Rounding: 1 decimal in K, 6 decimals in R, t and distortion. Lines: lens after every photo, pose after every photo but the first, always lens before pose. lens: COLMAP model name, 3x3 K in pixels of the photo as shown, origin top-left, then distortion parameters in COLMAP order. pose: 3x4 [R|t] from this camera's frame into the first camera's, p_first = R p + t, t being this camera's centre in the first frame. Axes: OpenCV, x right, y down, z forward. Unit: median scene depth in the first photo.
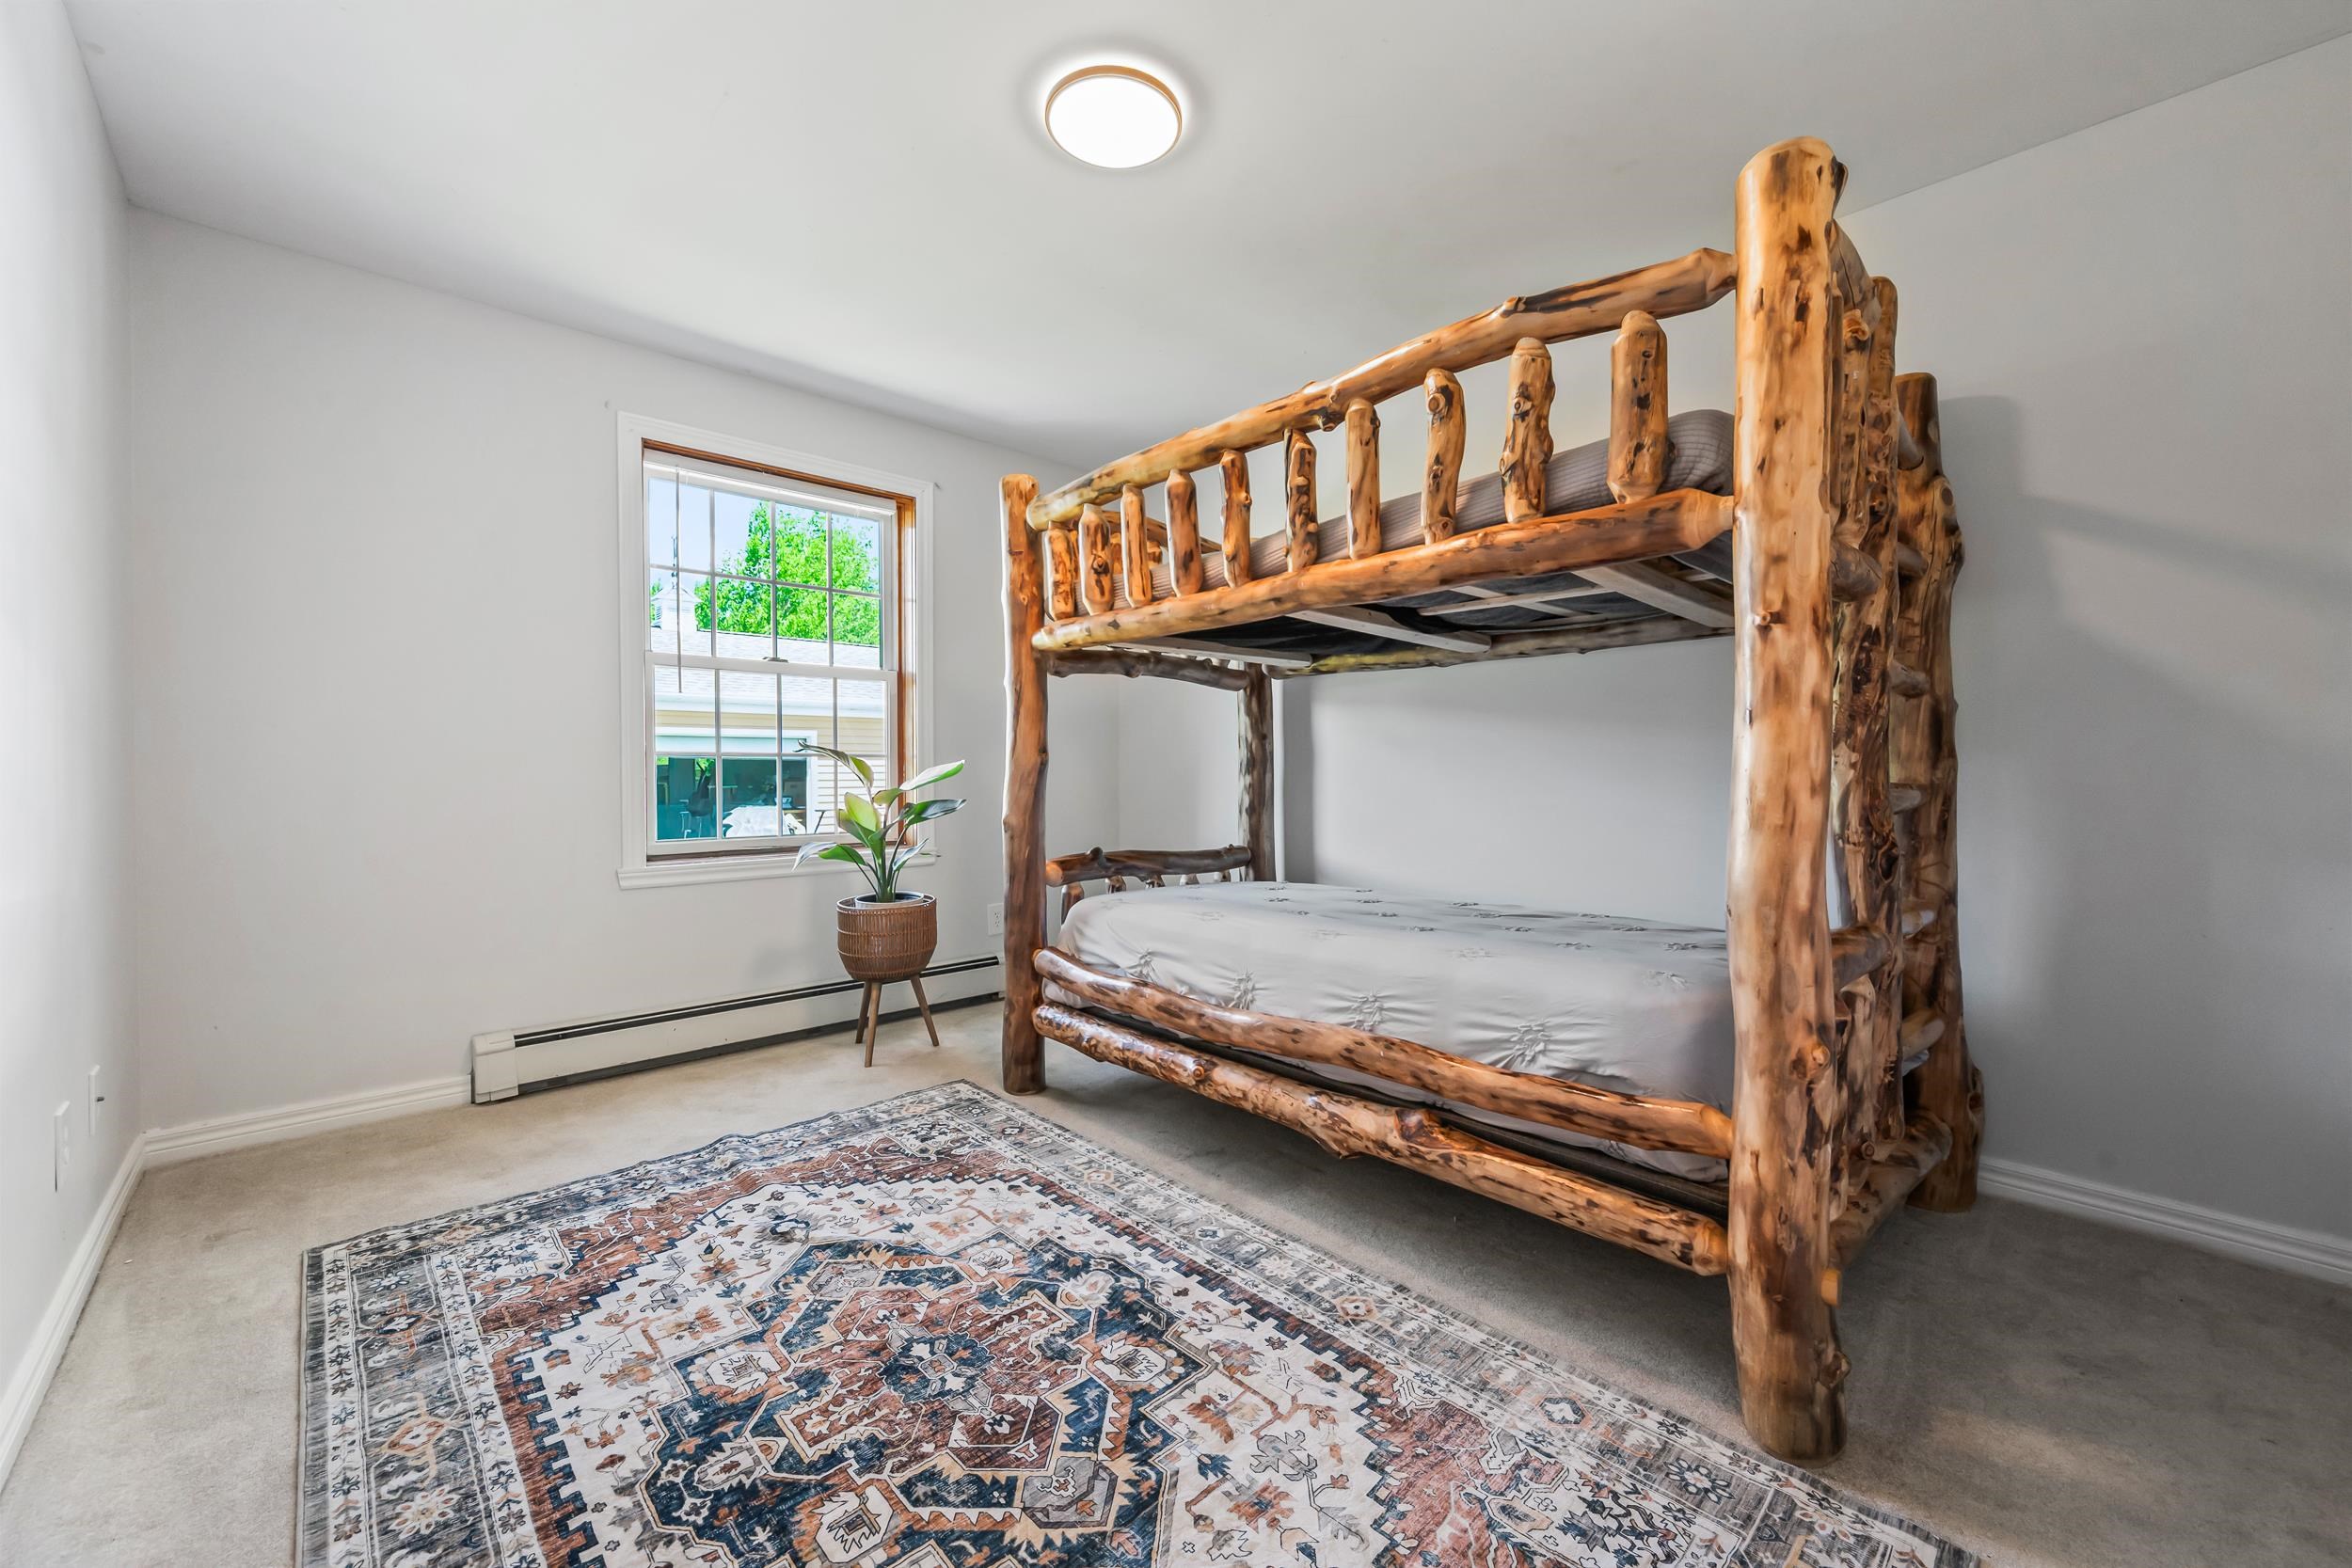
lens RADIAL K [[941.7, 0, 1186.0], [0, 941.7, 779.3], [0, 0, 1]] dist [-0.001900, 0.000407]
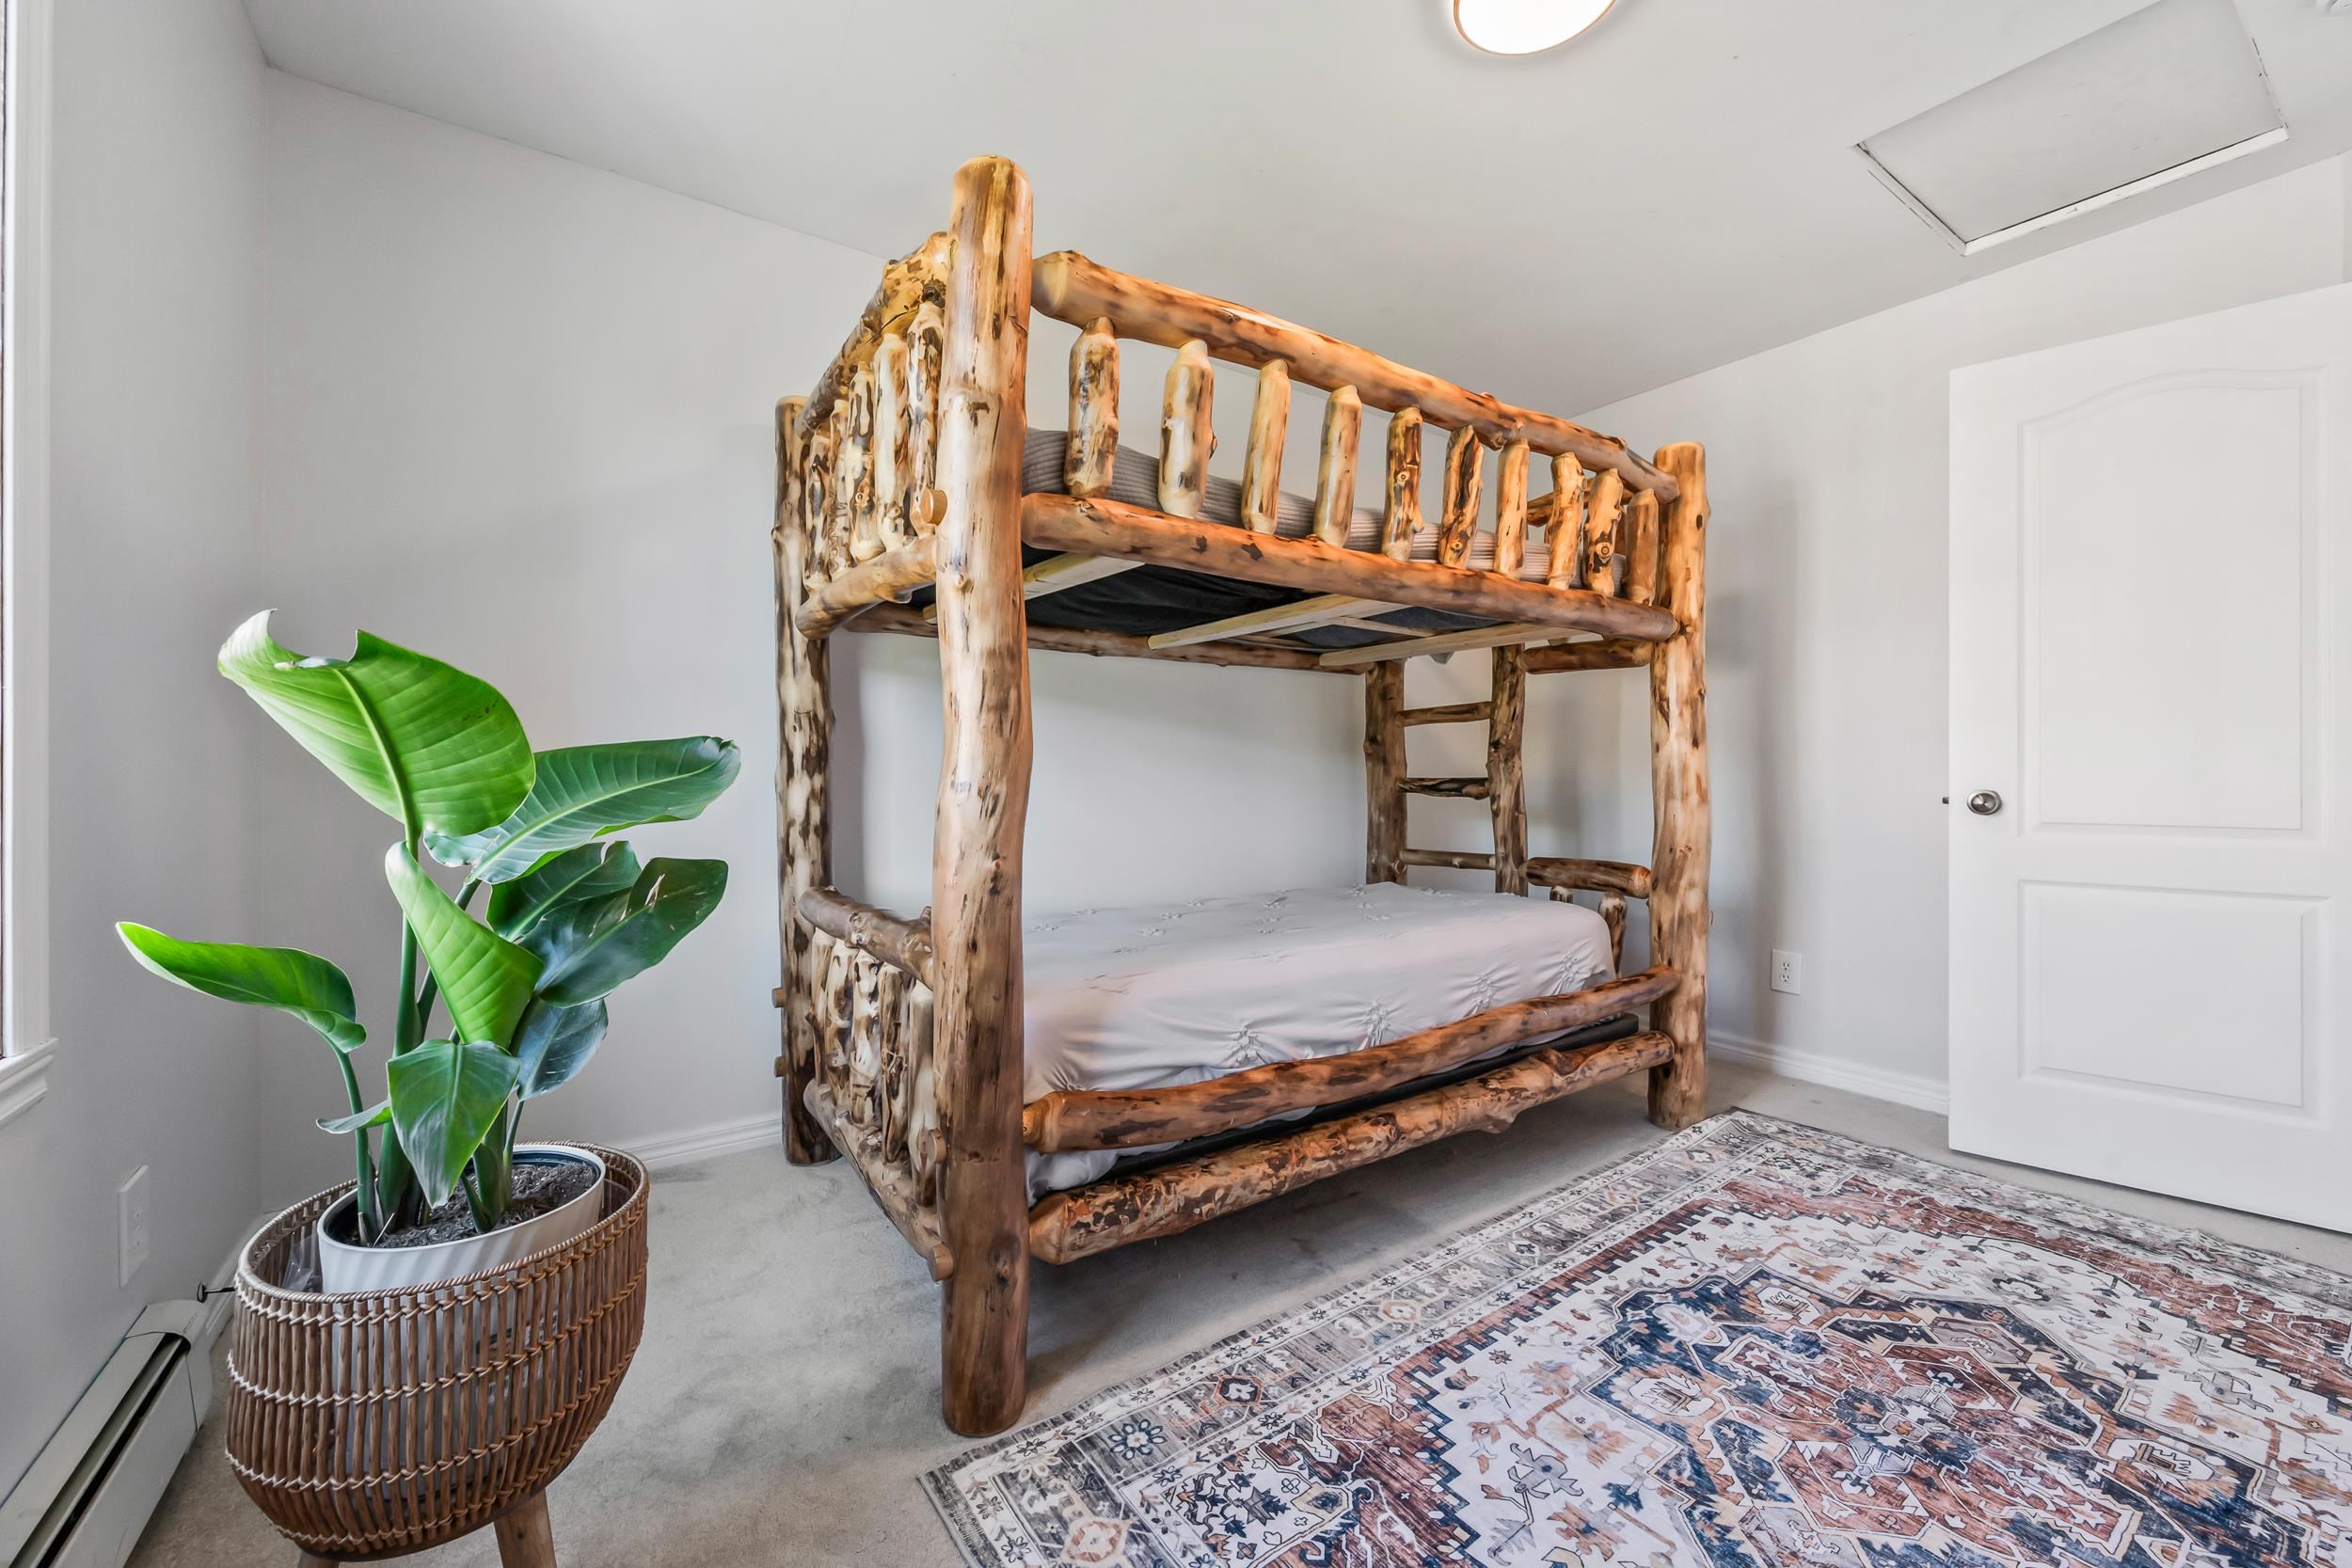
lens RADIAL K [[941.7, 0, 1188.5], [0, 941.7, 769.5], [0, 0, 1]] dist [-0.001900, 0.000407]
pose [[0.118344, 0.000150, 0.992973, -1.143017], [0.008849, 0.999960, -0.001205, -0.005920], [-0.992933, 0.008929, 0.118338, 1.450486]]
